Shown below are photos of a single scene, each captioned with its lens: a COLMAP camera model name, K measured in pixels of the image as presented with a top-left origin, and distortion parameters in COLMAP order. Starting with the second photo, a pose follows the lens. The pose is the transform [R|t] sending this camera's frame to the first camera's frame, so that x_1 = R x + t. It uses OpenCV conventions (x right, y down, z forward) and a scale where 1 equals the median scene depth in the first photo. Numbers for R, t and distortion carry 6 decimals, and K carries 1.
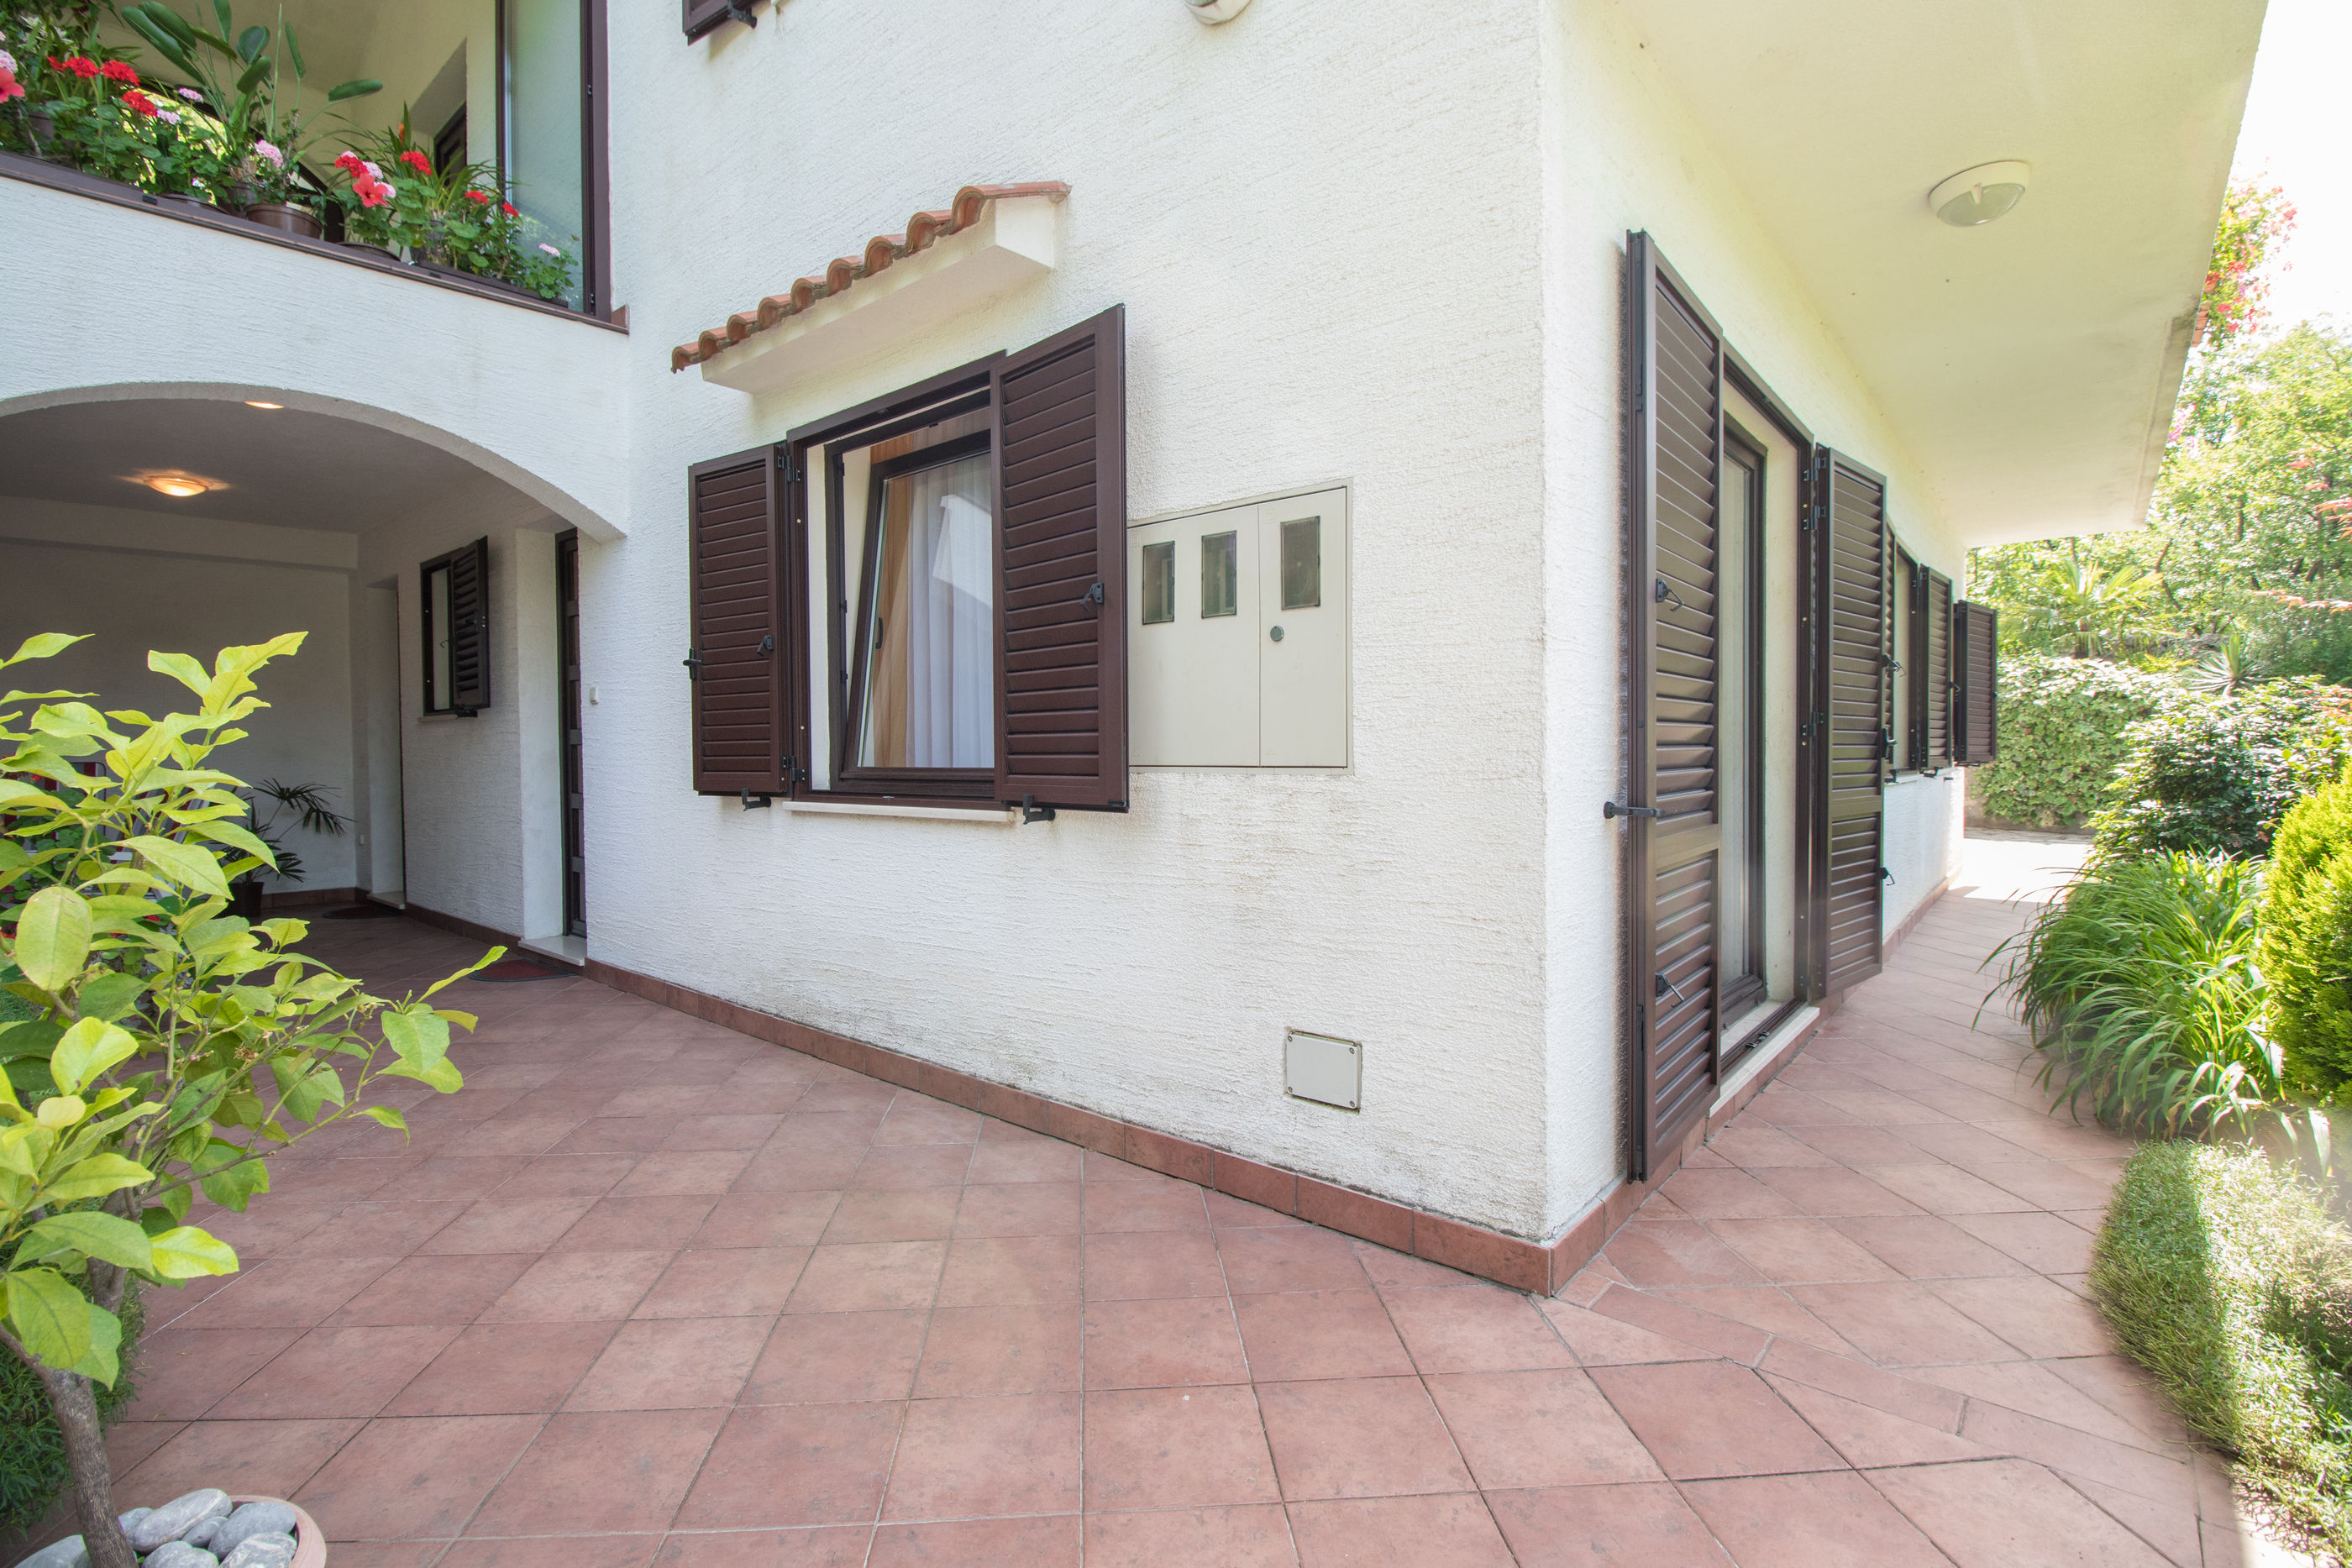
lens RADIAL K [[1085.4, 0, 1174.8], [0, 1085.4, 779.8], [0, 0, 1]] dist [-0.004707, -0.010022]
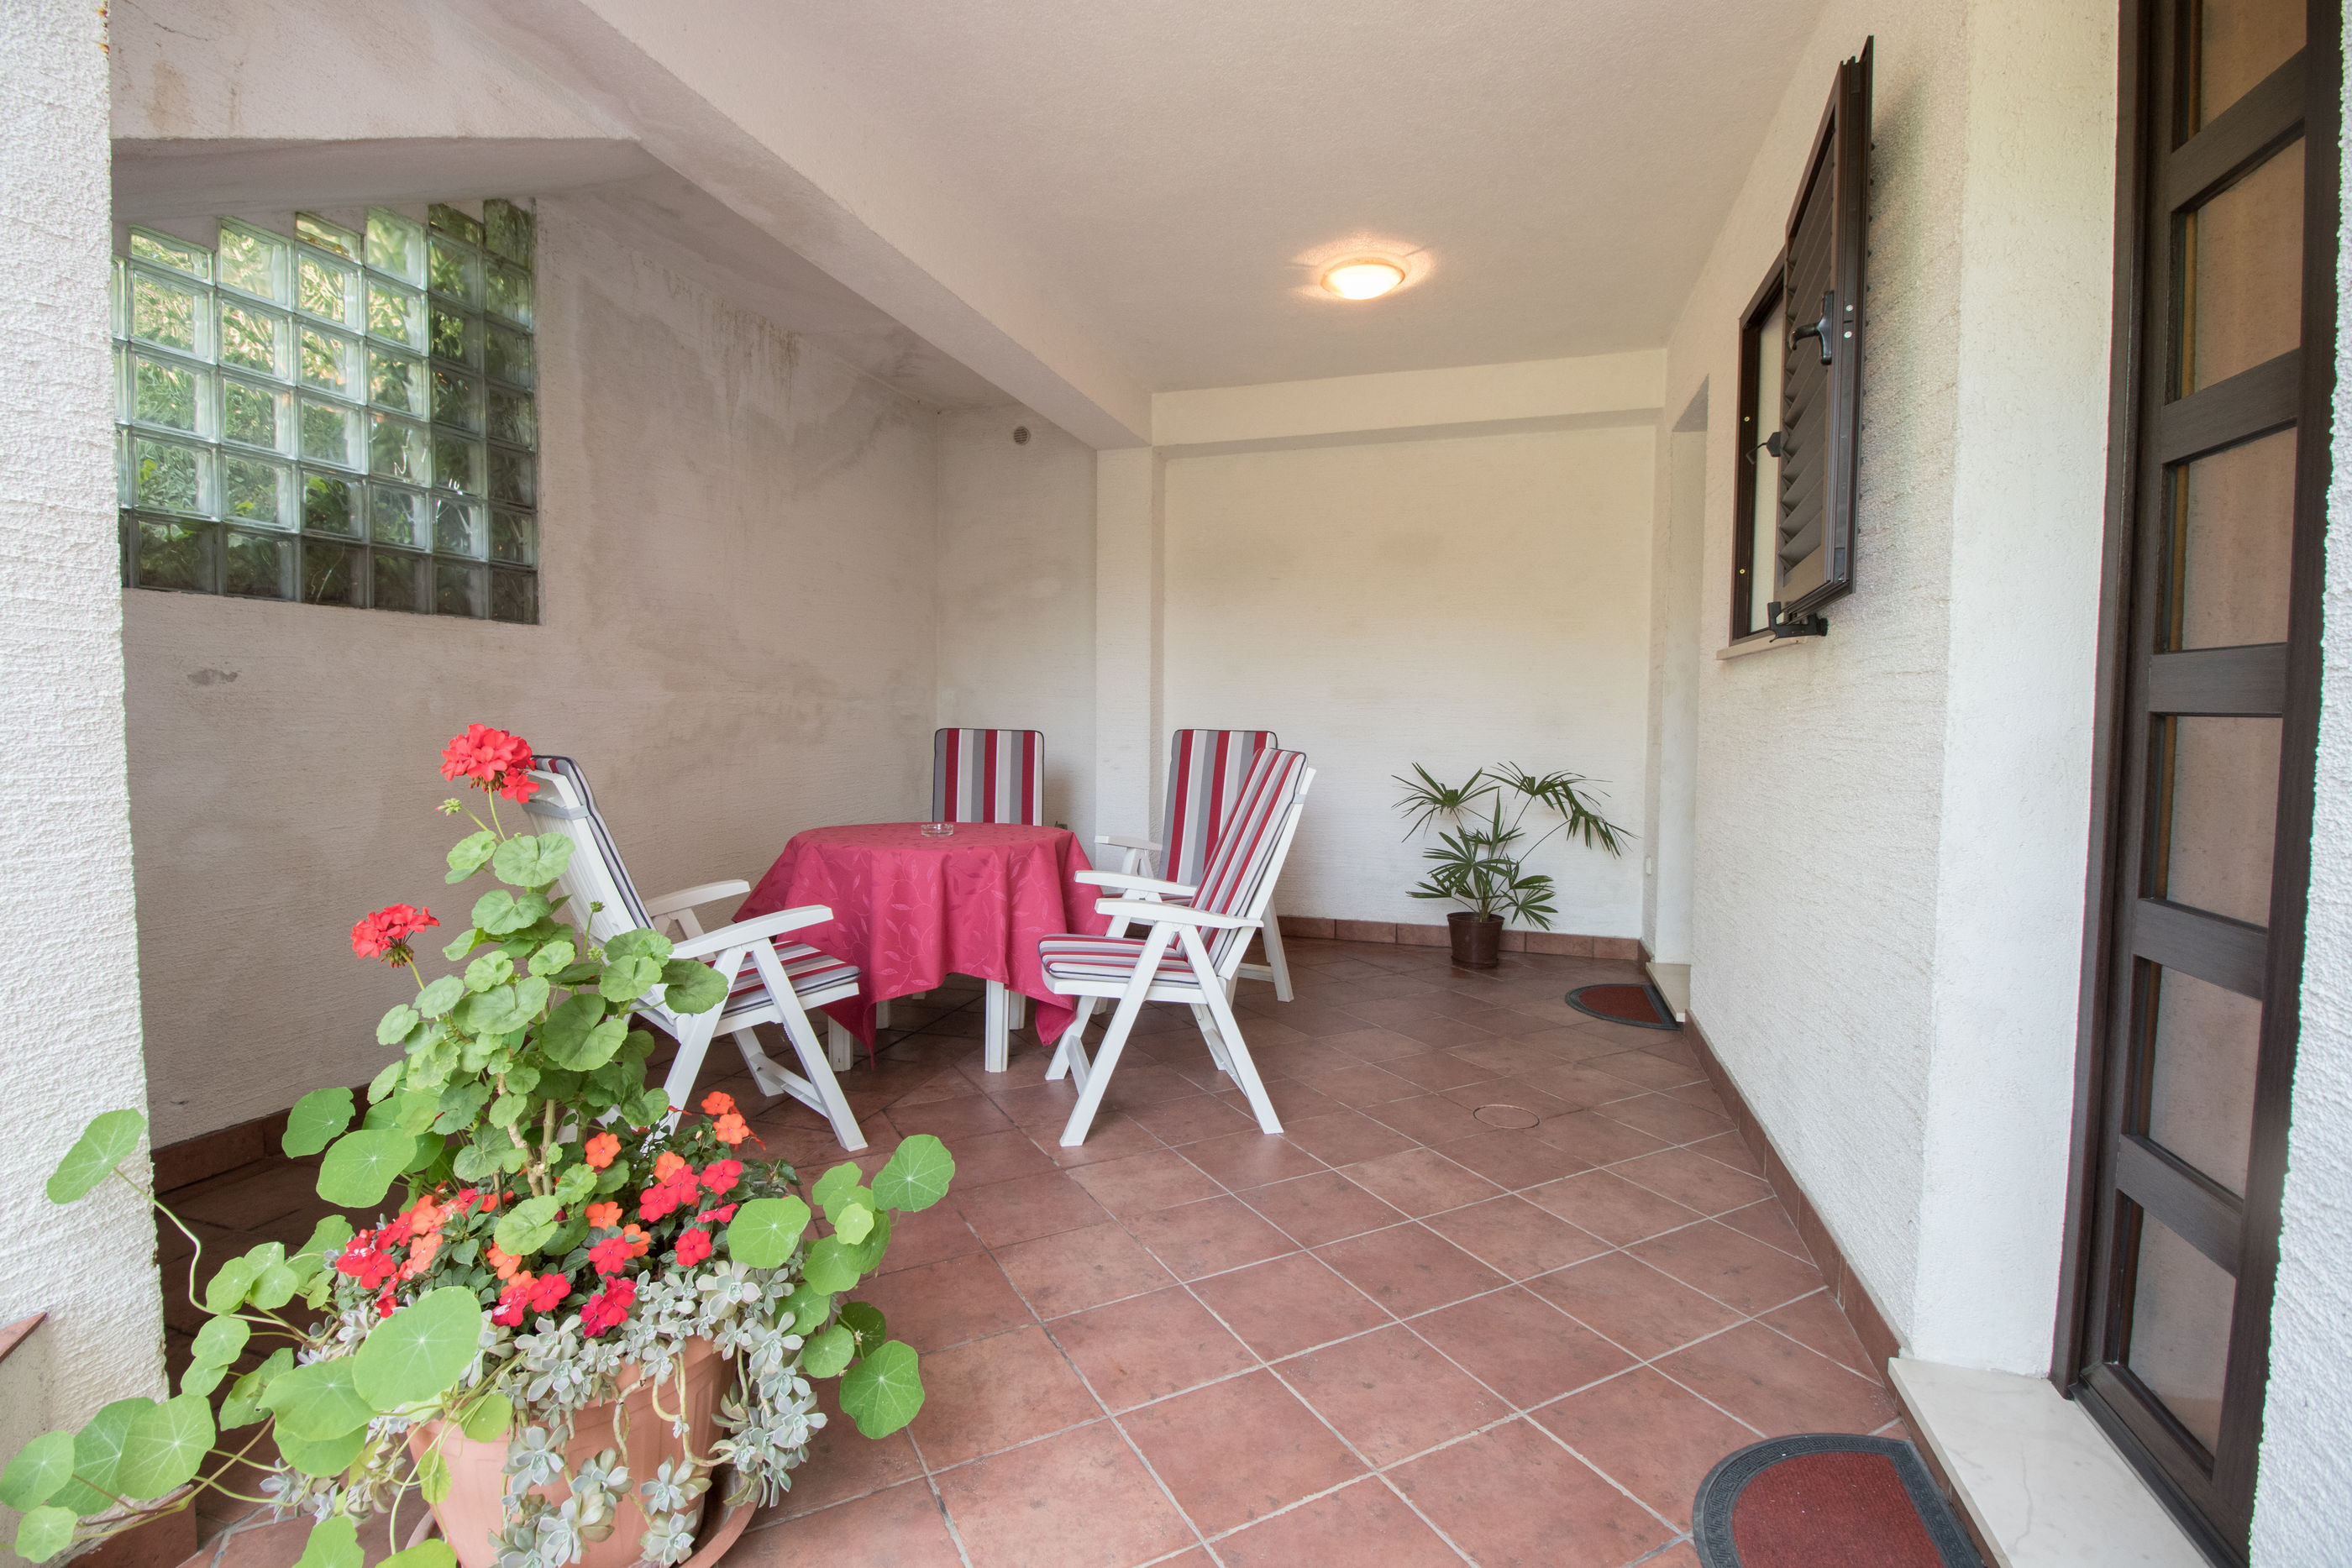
lens RADIAL K [[1085.4, 0, 1174.6], [0, 1085.4, 775.6], [0, 0, 1]] dist [-0.004707, -0.010022]
pose [[0.404933, 0.061233, -0.912294, -0.350266], [-0.029282, 0.998112, 0.053996, -0.020892], [0.913878, 0.004850, 0.405961, 0.573457]]
